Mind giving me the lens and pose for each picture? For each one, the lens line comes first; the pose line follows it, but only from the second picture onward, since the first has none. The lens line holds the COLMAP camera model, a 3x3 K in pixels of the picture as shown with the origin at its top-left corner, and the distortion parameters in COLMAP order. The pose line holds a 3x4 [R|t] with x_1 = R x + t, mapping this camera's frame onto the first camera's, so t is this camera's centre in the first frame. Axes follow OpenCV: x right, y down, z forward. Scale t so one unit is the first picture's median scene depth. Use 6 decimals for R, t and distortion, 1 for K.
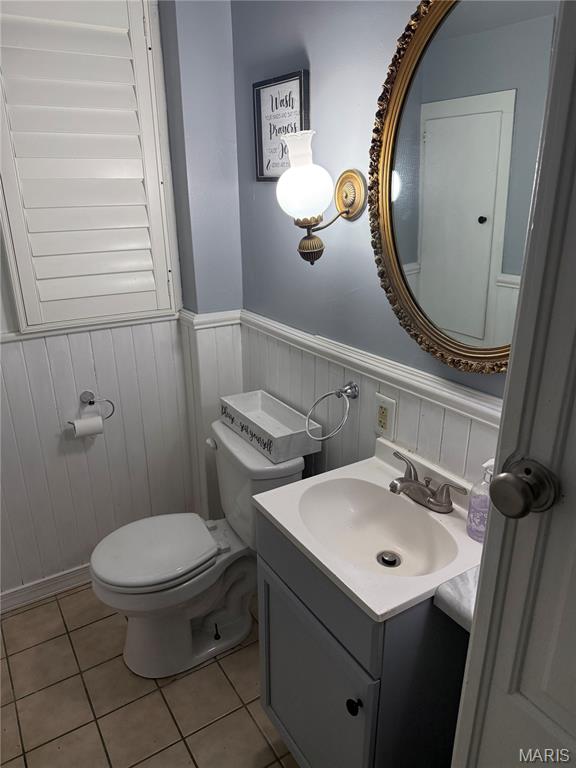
lens RADIAL K [[533.6, 0, 288.9], [0, 533.6, 386.4], [0, 0, 1]] dist [0.101105, -0.155648]
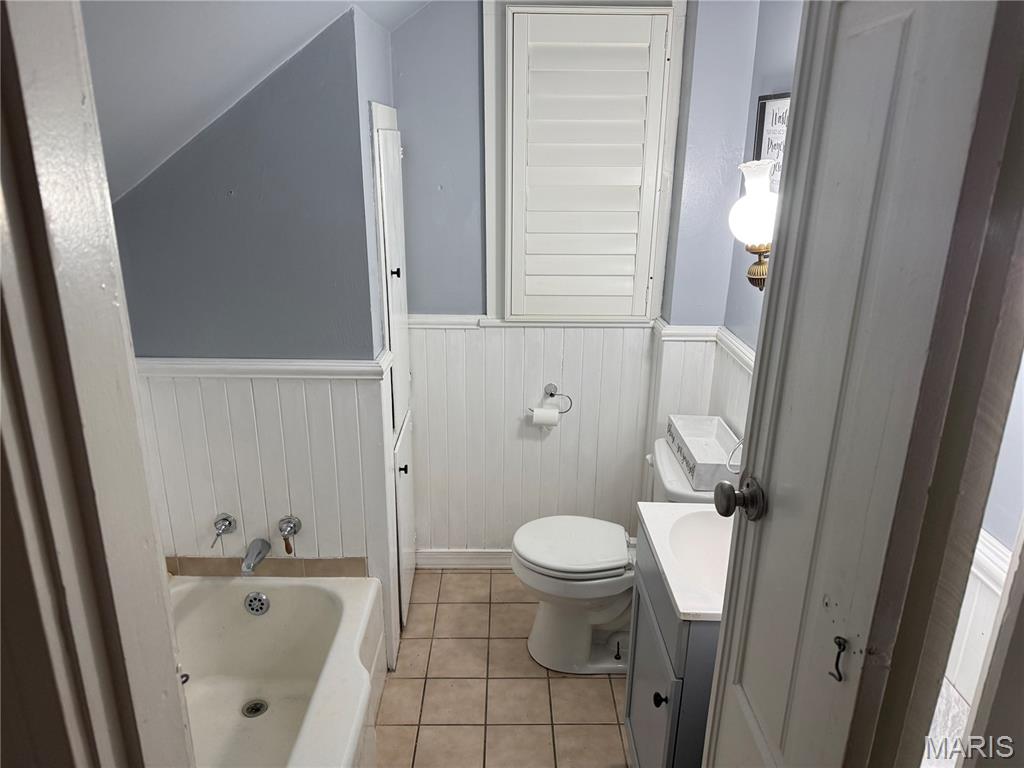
lens RADIAL K [[711.5, 0, 509.1], [0, 711.5, 387.5], [0, 0, 1]] dist [0.101105, -0.155648]
pose [[0.848460, 0.184279, -0.496142, 0.245151], [-0.199959, 0.979560, 0.021879, 0.003065], [0.490033, 0.080645, 0.867966, -0.238971]]
